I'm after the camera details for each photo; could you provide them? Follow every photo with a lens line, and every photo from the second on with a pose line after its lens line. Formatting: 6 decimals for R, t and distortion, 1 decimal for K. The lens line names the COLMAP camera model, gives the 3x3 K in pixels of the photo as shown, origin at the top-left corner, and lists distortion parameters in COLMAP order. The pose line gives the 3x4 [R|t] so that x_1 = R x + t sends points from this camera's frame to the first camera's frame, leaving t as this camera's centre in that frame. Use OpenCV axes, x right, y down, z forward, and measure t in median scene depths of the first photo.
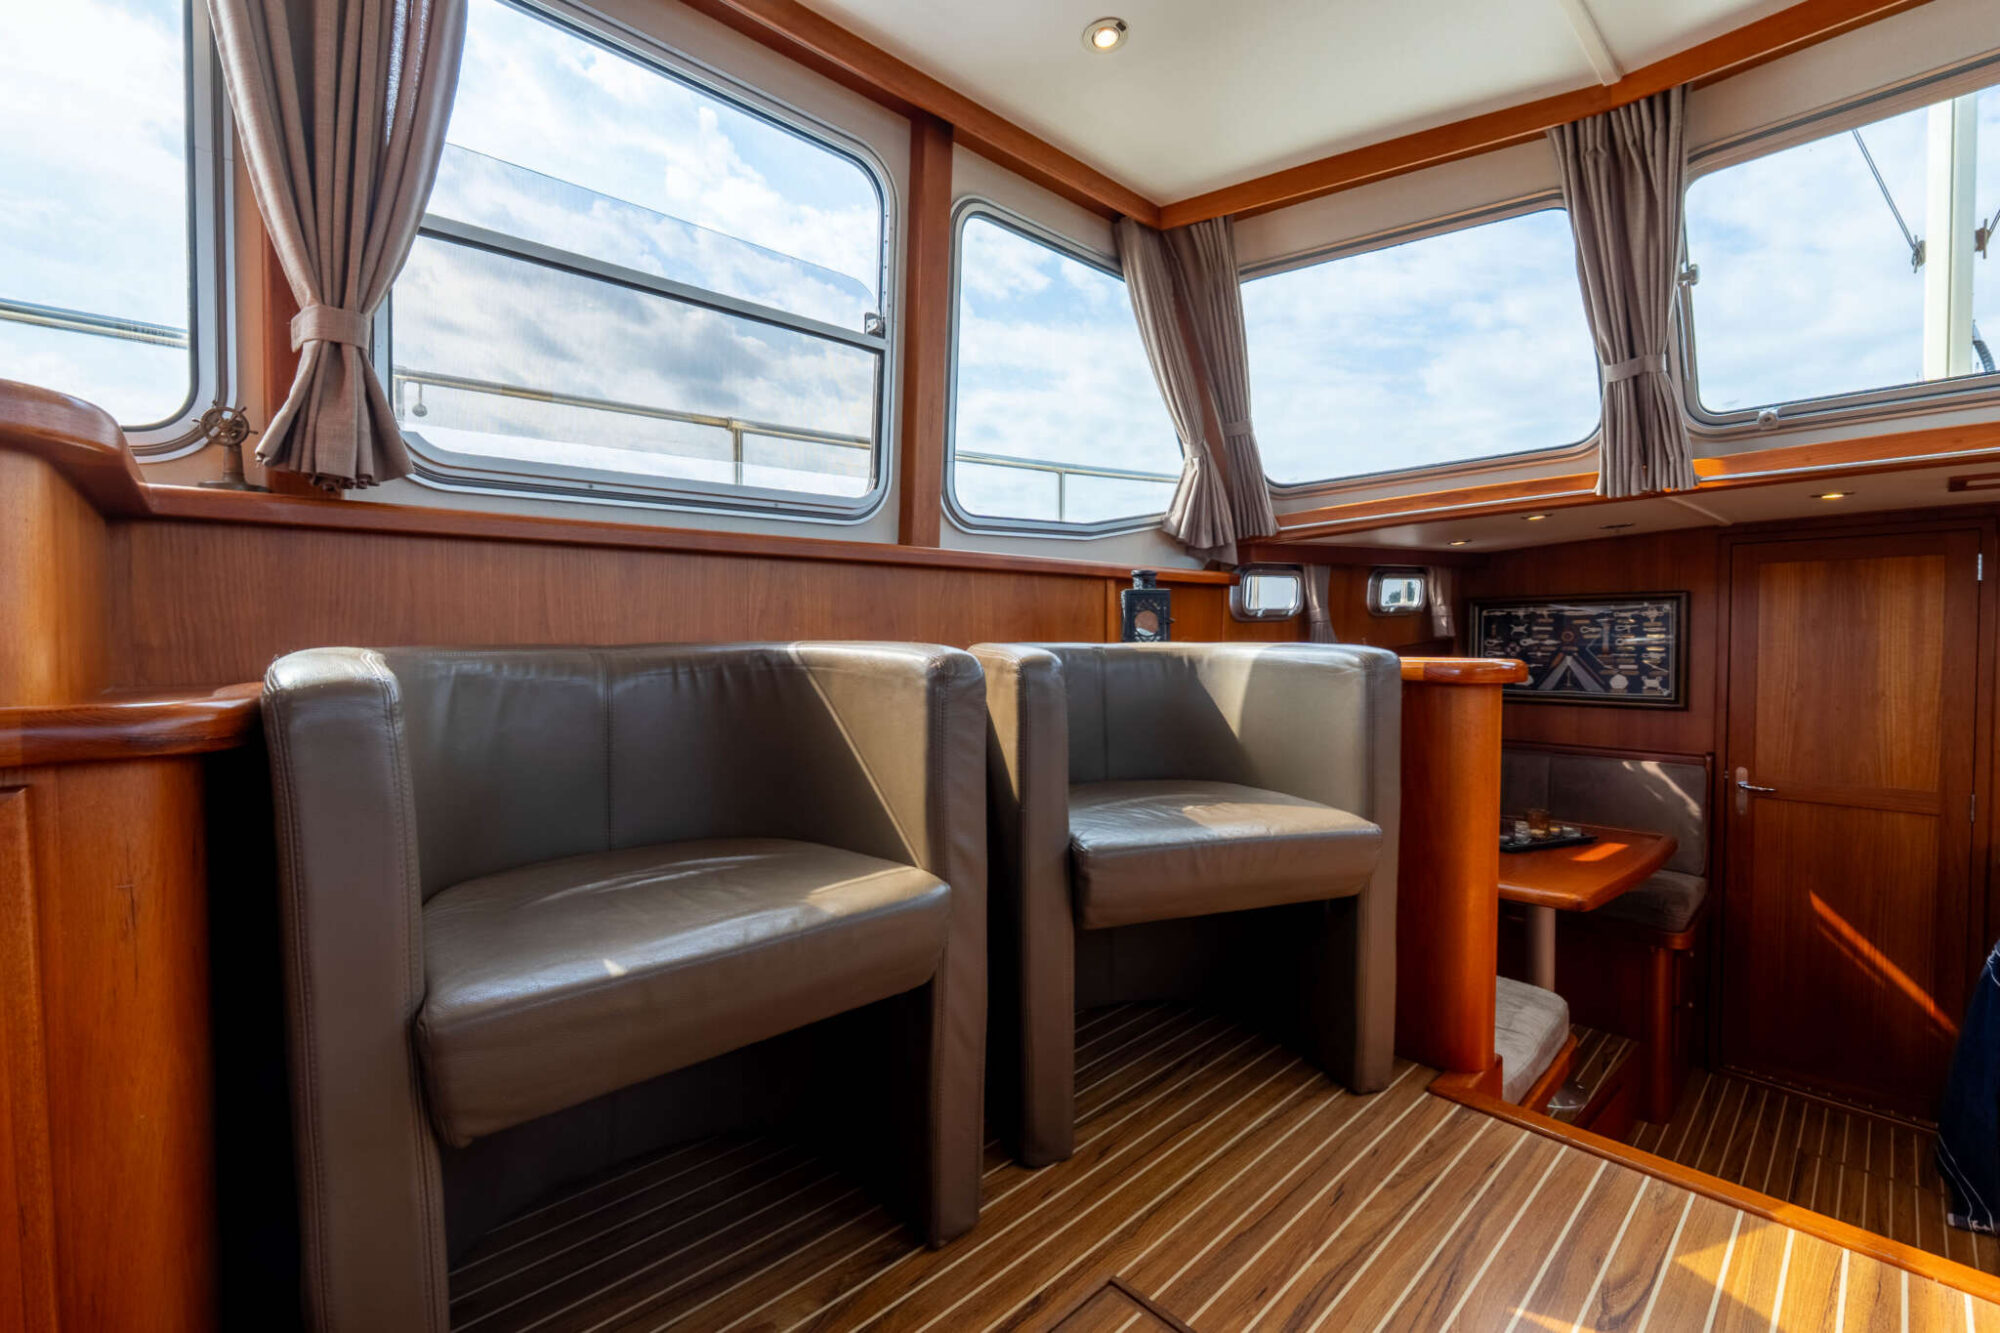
lens RADIAL K [[840.1, 0, 999.0], [0, 840.1, 656.8], [0, 0, 1]] dist [-0.005073, -0.000299]
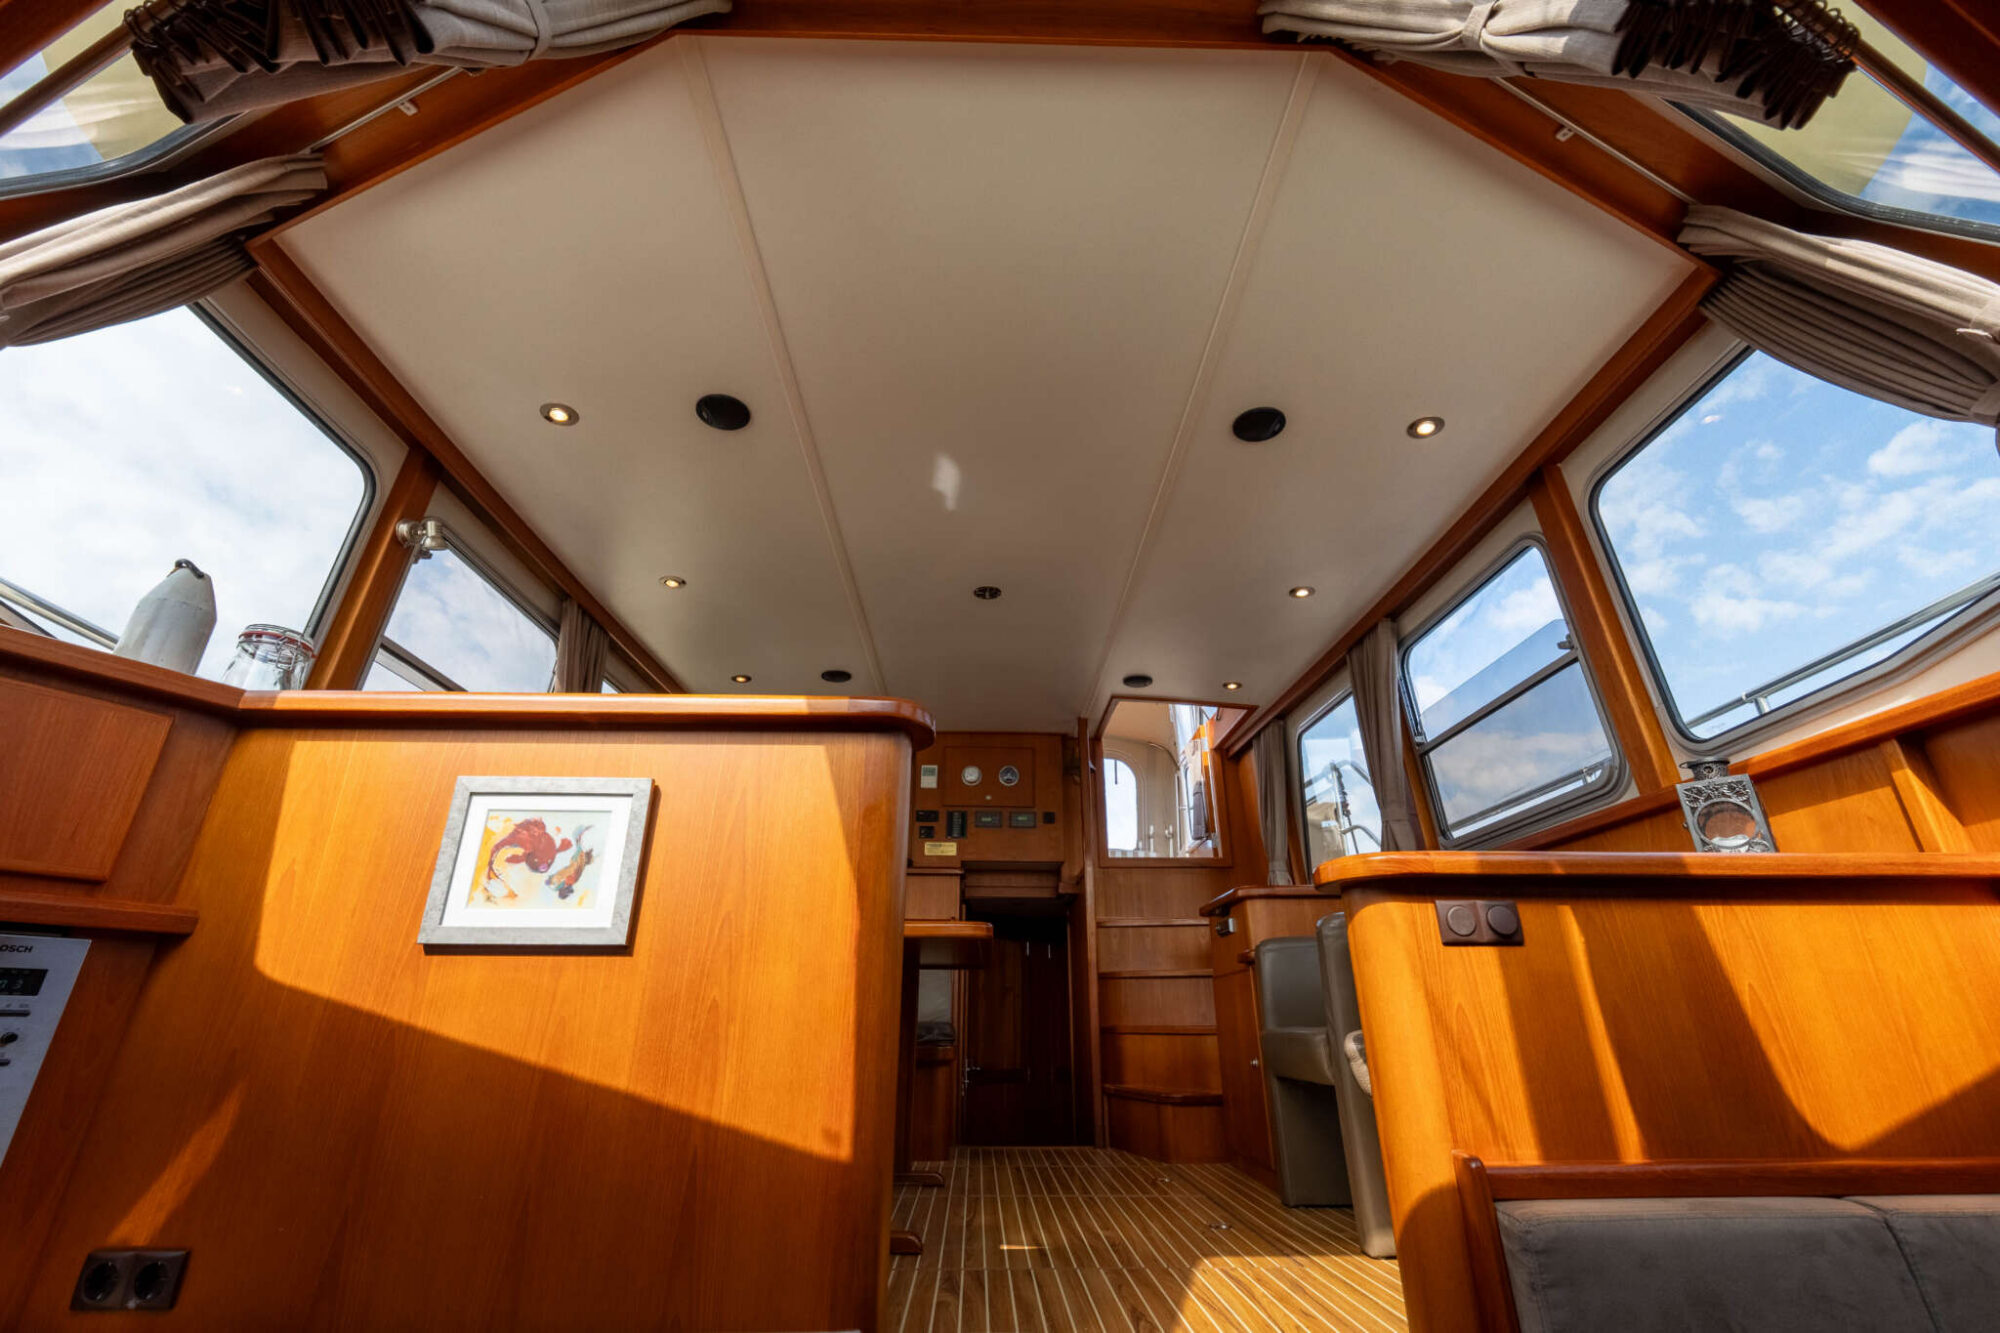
lens RADIAL K [[840.1, 0, 1001.4], [0, 840.1, 662.4], [0, 0, 1]] dist [-0.005073, -0.000299]
pose [[-0.660107, -0.294938, -0.690847, 1.309622], [-0.018044, 0.925653, -0.377942, 0.131899], [0.750954, -0.237017, -0.616352, 1.143523]]
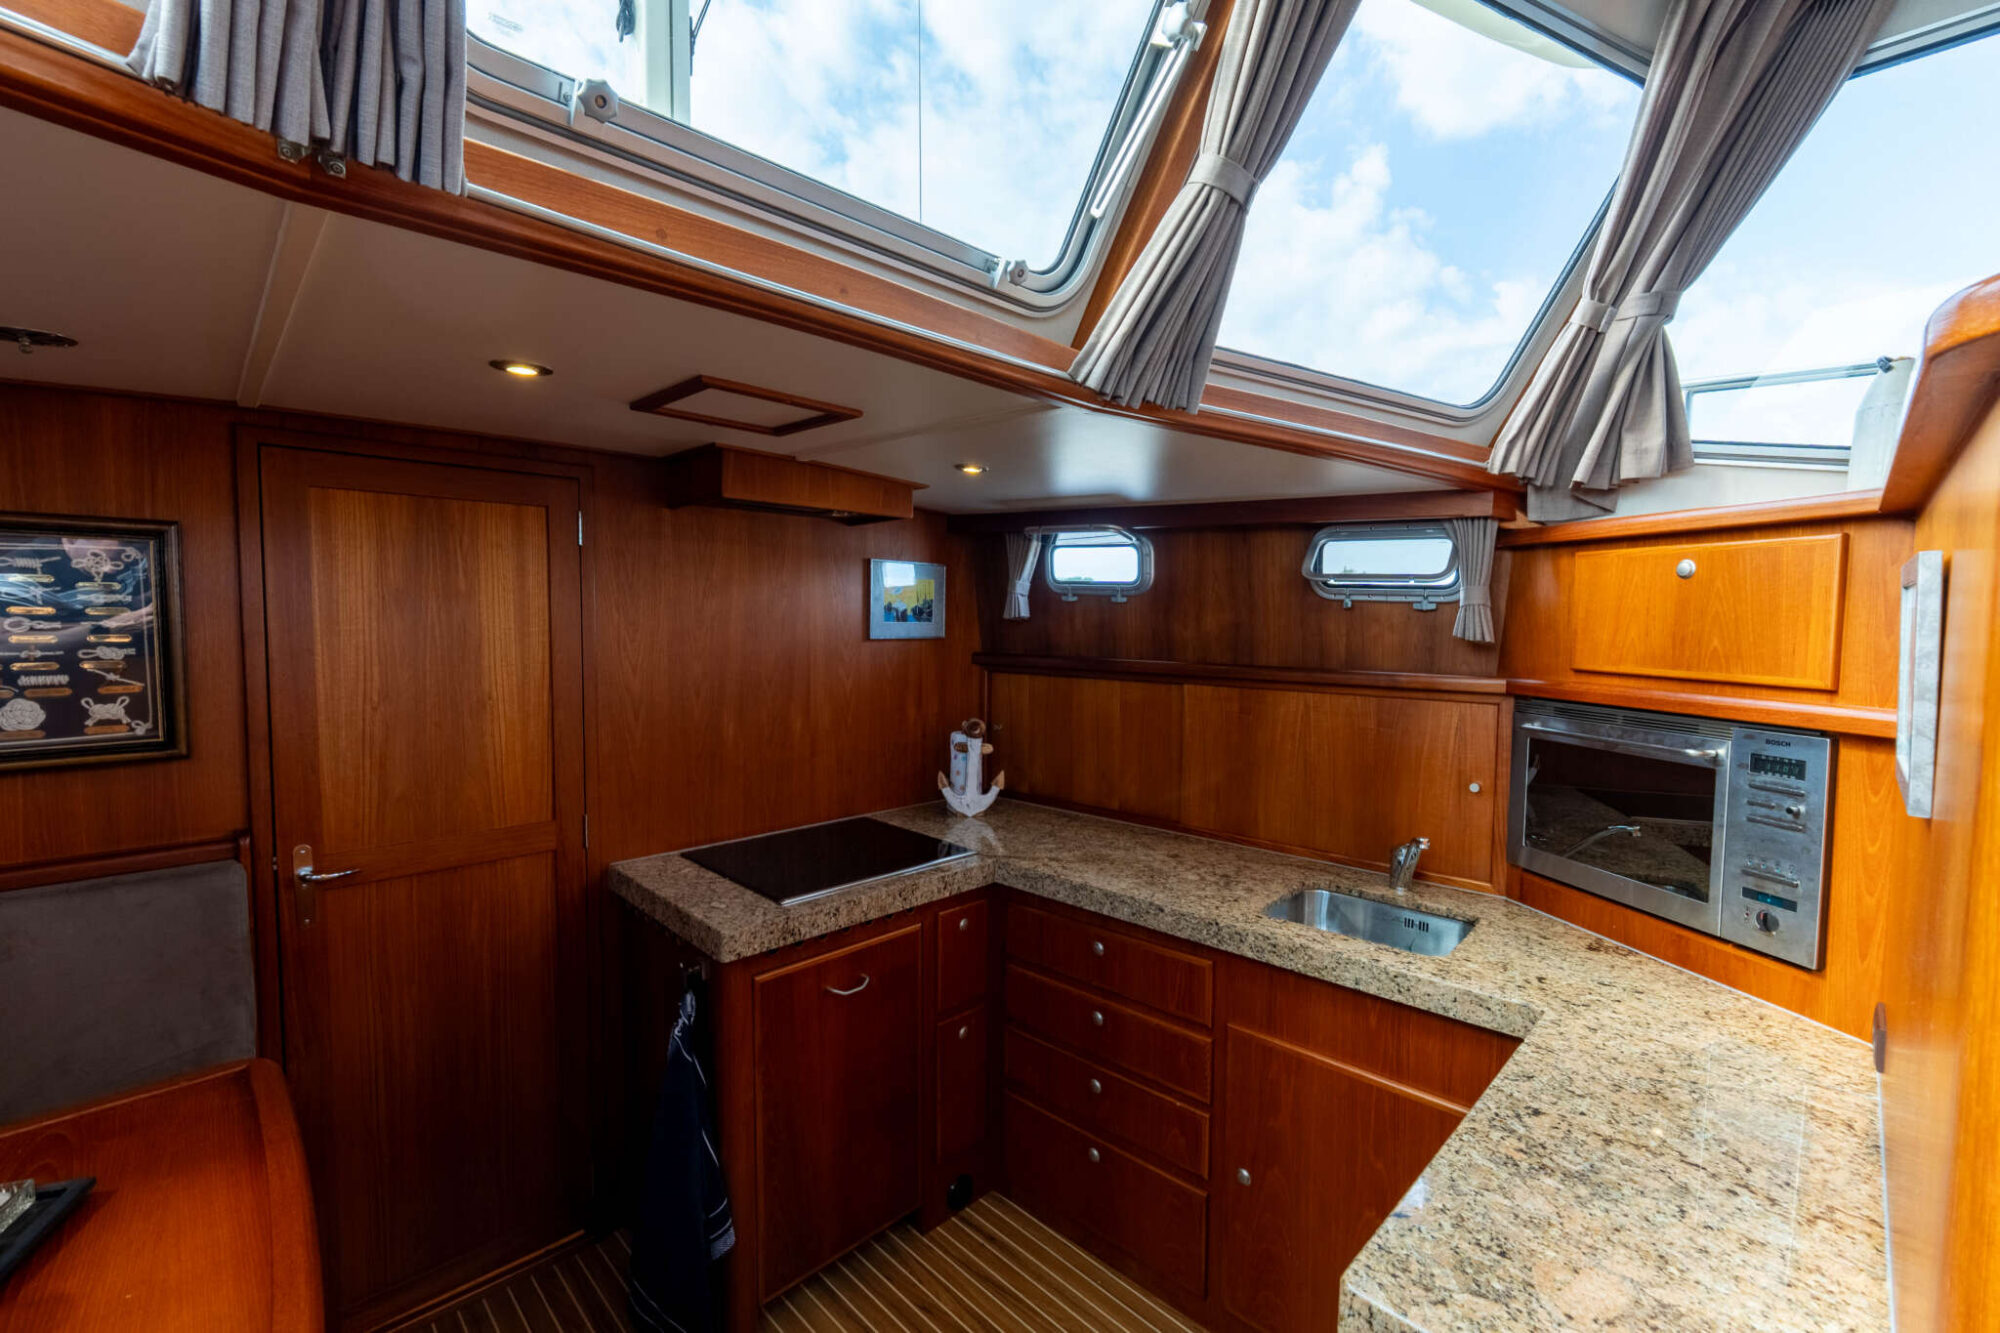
lens RADIAL K [[840.1, 0, 1001.6], [0, 840.1, 663.7], [0, 0, 1]] dist [-0.005073, -0.000299]
pose [[-0.029145, -0.053141, 0.998162, 0.536946], [0.017352, 0.998408, 0.053661, -0.022133], [-0.999425, 0.018884, -0.028177, 0.923756]]
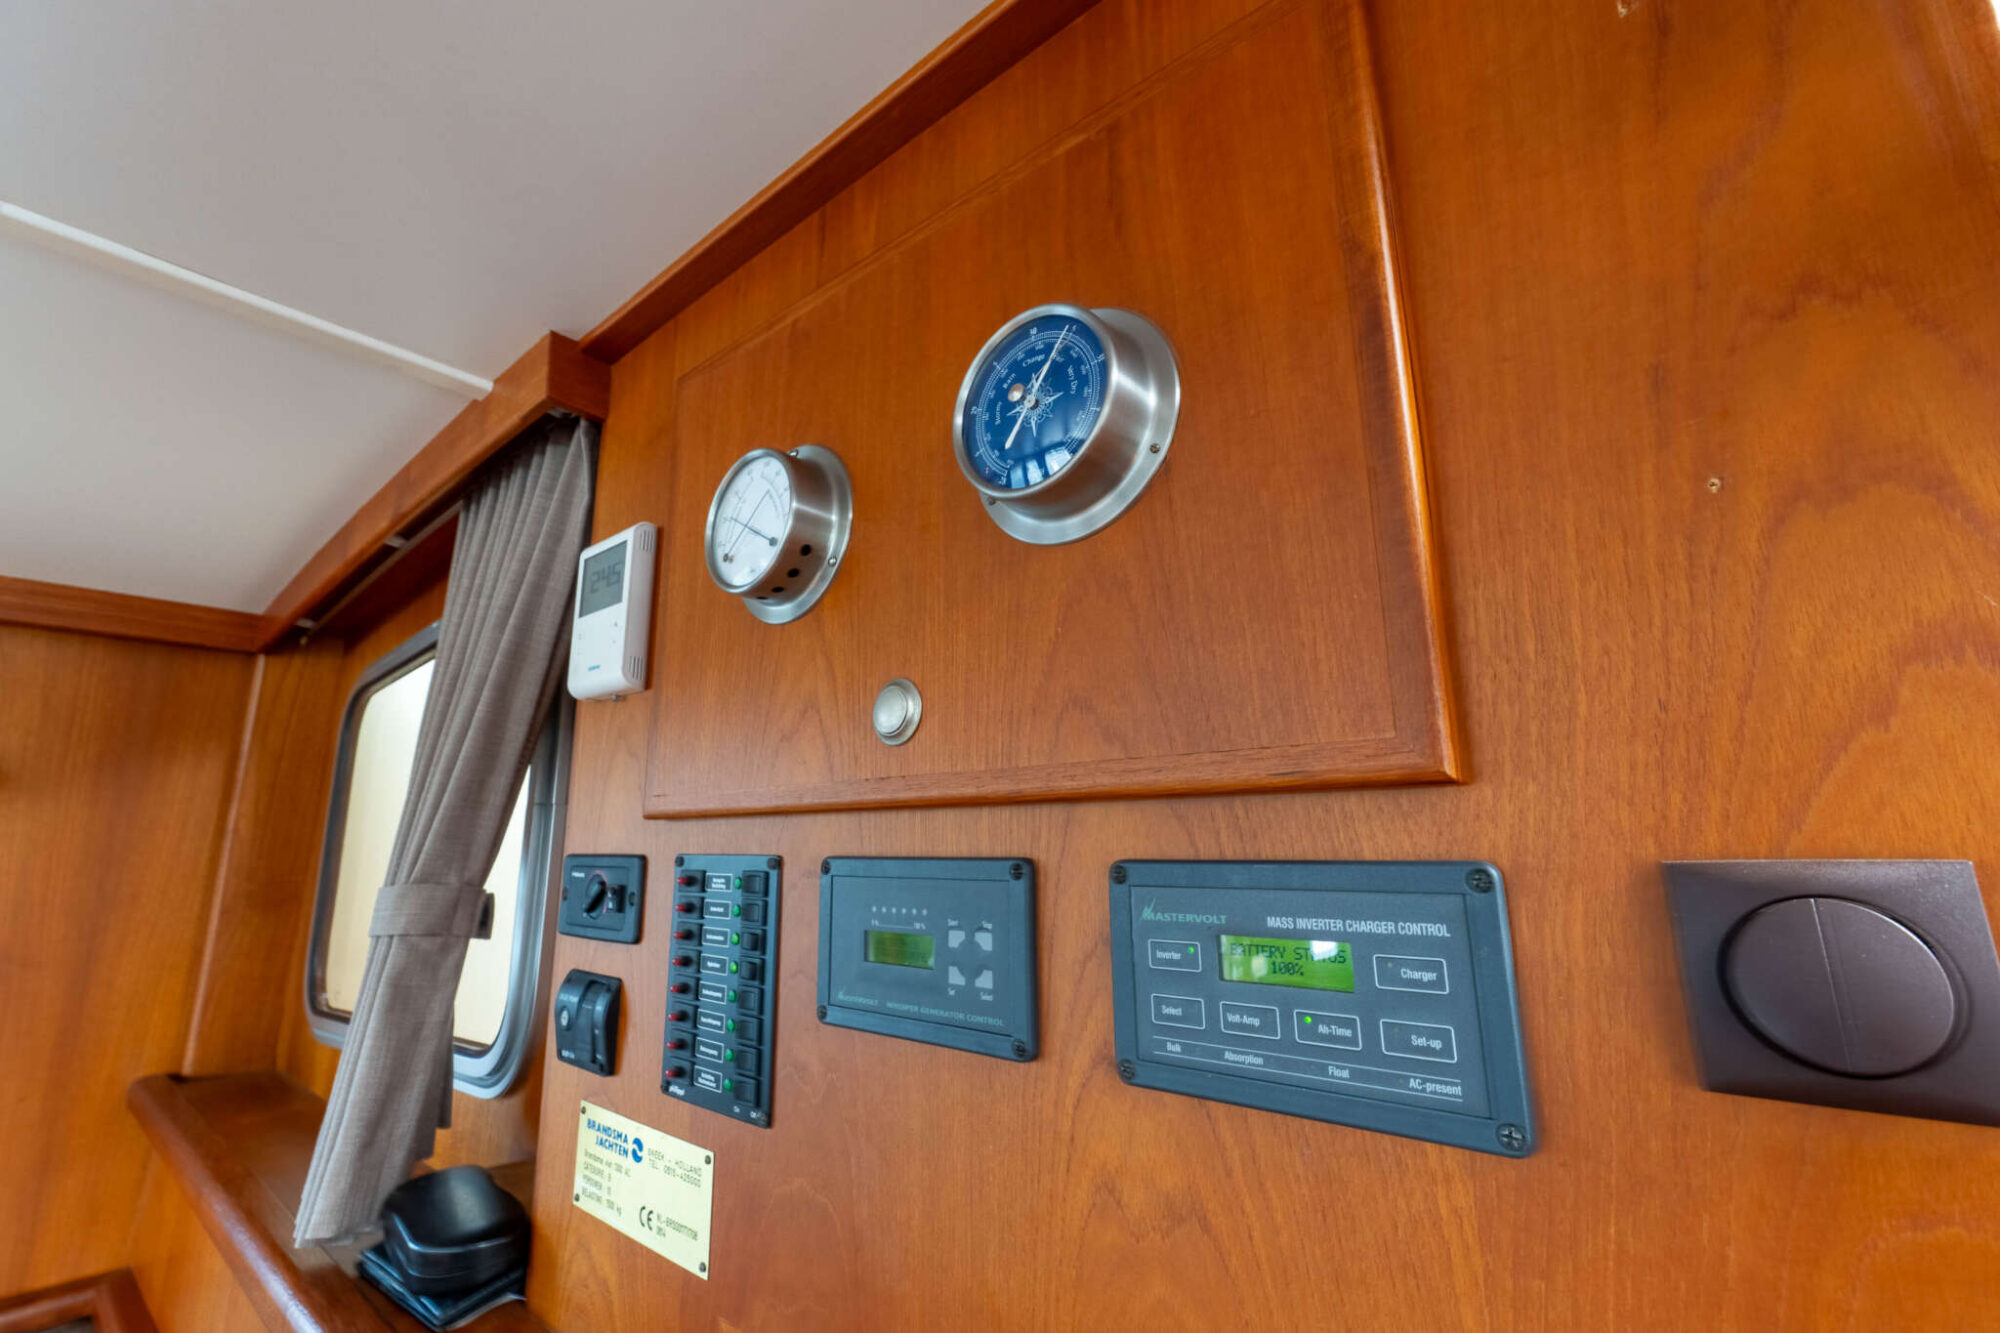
lens RADIAL K [[840.1, 0, 992.8], [0, 840.1, 664.7], [0, 0, 1]] dist [-0.005073, -0.000299]
pose [[-0.992401, -0.012523, -0.122408, -0.588120], [0.010527, 0.982520, -0.185860, -0.432829], [0.122596, -0.185736, -0.974922, -0.347936]]
